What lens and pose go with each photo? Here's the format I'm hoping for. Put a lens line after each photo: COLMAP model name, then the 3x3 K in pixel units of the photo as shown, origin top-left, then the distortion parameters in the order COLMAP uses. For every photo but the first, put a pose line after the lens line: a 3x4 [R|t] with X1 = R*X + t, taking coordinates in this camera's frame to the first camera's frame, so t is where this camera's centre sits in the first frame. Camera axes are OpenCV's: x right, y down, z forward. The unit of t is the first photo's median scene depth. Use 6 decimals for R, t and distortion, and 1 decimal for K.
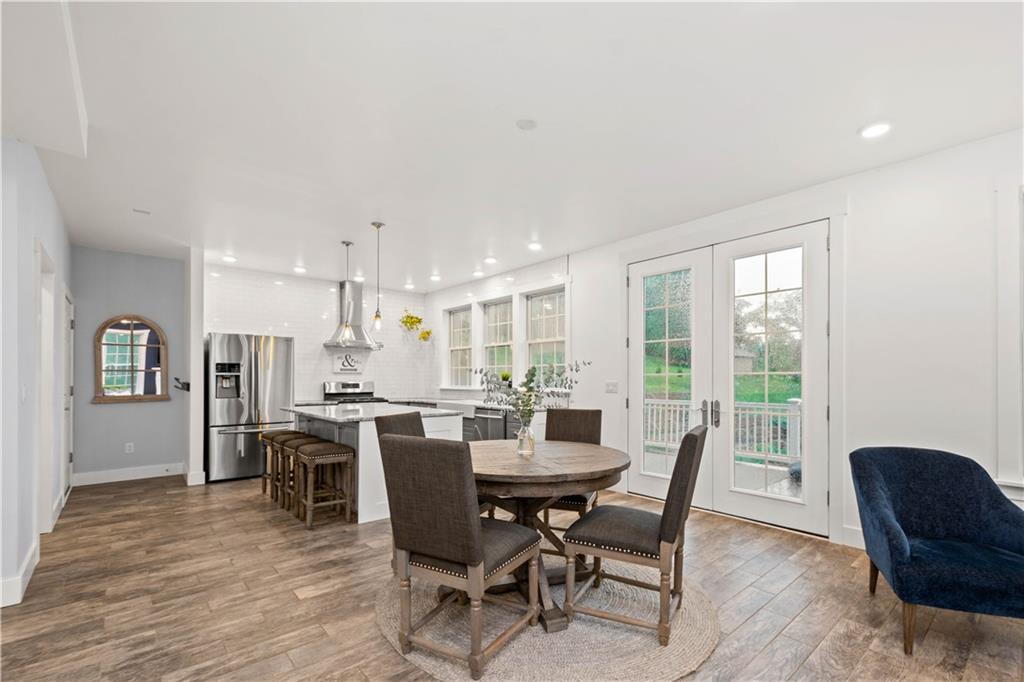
lens RADIAL K [[449.7, 0, 538.3], [0, 449.7, 375.8], [0, 0, 1]] dist [0.006941, -0.000917]
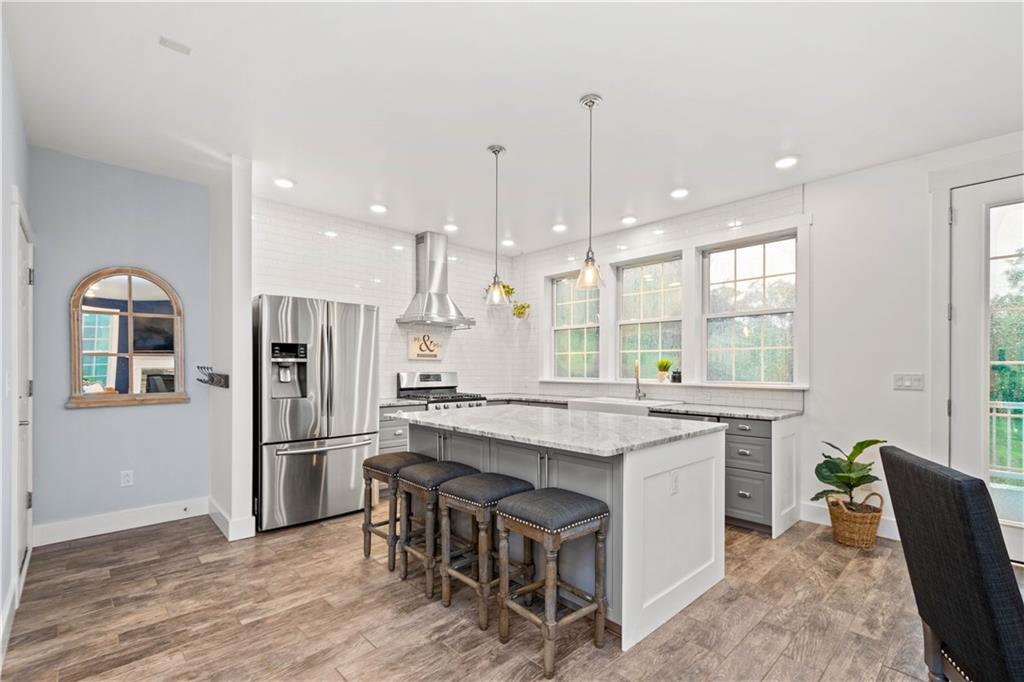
lens RADIAL K [[449.7, 0, 535.6], [0, 449.7, 367.7], [0, 0, 1]] dist [0.006941, -0.000917]
pose [[0.998765, 0.001091, 0.049673, -0.367360], [-0.001381, 0.999982, 0.005815, 0.002114], [-0.049666, -0.005876, 0.998749, 0.344809]]
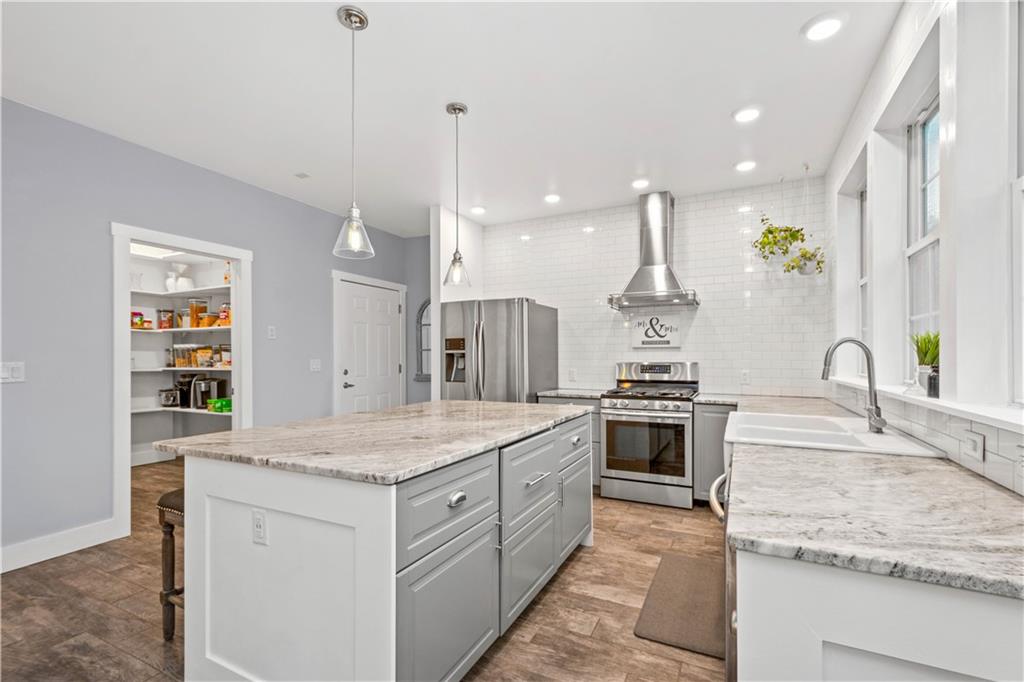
lens RADIAL K [[449.7, 0, 524.4], [0, 449.7, 359.2], [0, 0, 1]] dist [0.006941, -0.000917]
pose [[0.374812, -0.000329, -0.927101, 0.096808], [0.007419, 0.999969, 0.002645, 0.008161], [0.927071, -0.007869, 0.374803, 0.792624]]
